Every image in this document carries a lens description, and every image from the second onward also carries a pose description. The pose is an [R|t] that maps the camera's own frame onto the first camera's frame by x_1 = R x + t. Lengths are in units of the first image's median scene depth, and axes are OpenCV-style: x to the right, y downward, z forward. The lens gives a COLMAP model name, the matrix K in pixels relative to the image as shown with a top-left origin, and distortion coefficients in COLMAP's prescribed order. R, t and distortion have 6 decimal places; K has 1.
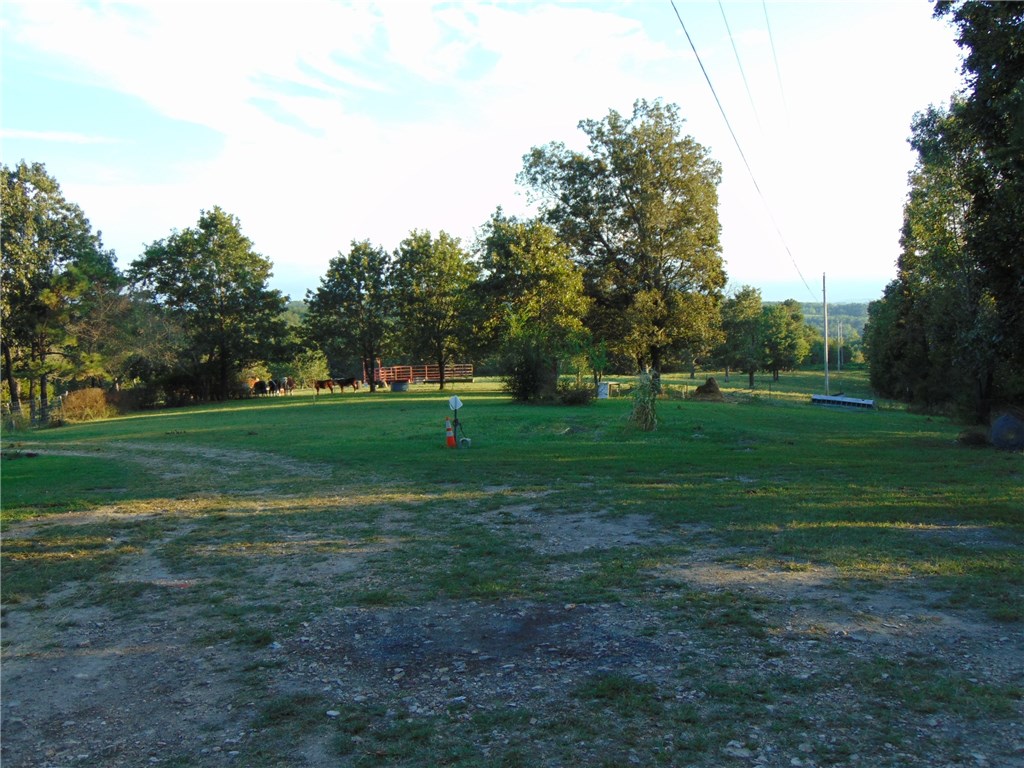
lens RADIAL K [[1041.8, 0, 512.0], [0, 1041.8, 384.0], [0, 0, 1]] dist [-0.014492, -0.008549]
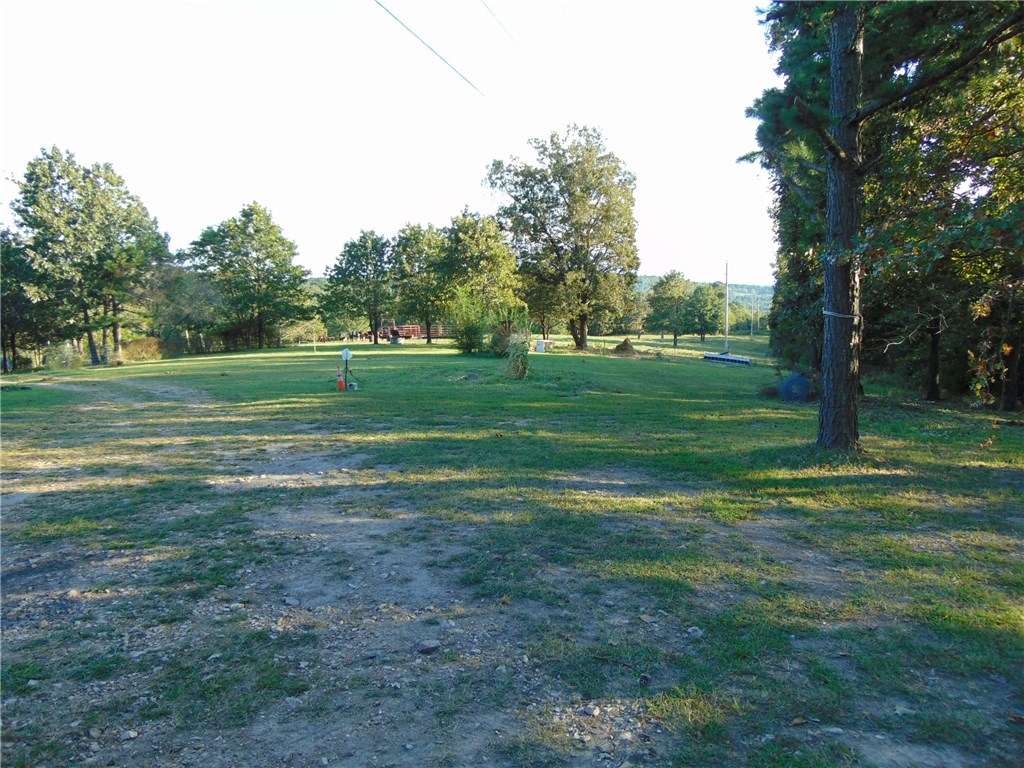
lens RADIAL K [[764.8, 0, 512.0], [0, 764.8, 384.0], [0, 0, 1]] dist [-0.000407, 0.000568]
pose [[0.999755, 0.020578, -0.008136, 0.055931], [-0.020081, 0.998170, 0.057044, -0.001098], [0.009295, -0.056866, 0.998339, 0.028448]]
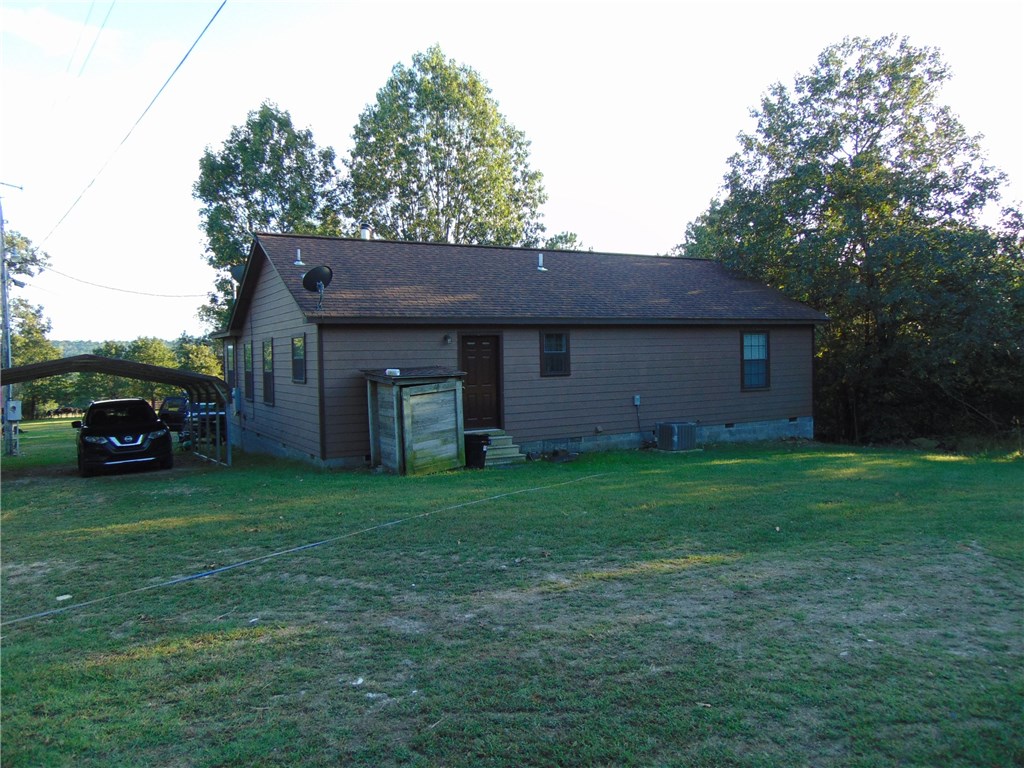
lens RADIAL K [[764.8, 0, 512.0], [0, 764.8, 384.0], [0, 0, 1]] dist [-0.000407, 0.000568]
pose [[0.923815, 0.006704, 0.382780, 0.008187], [0.008224, 0.999268, -0.037349, 0.009841], [-0.382751, 0.037652, 0.923084, -0.743650]]
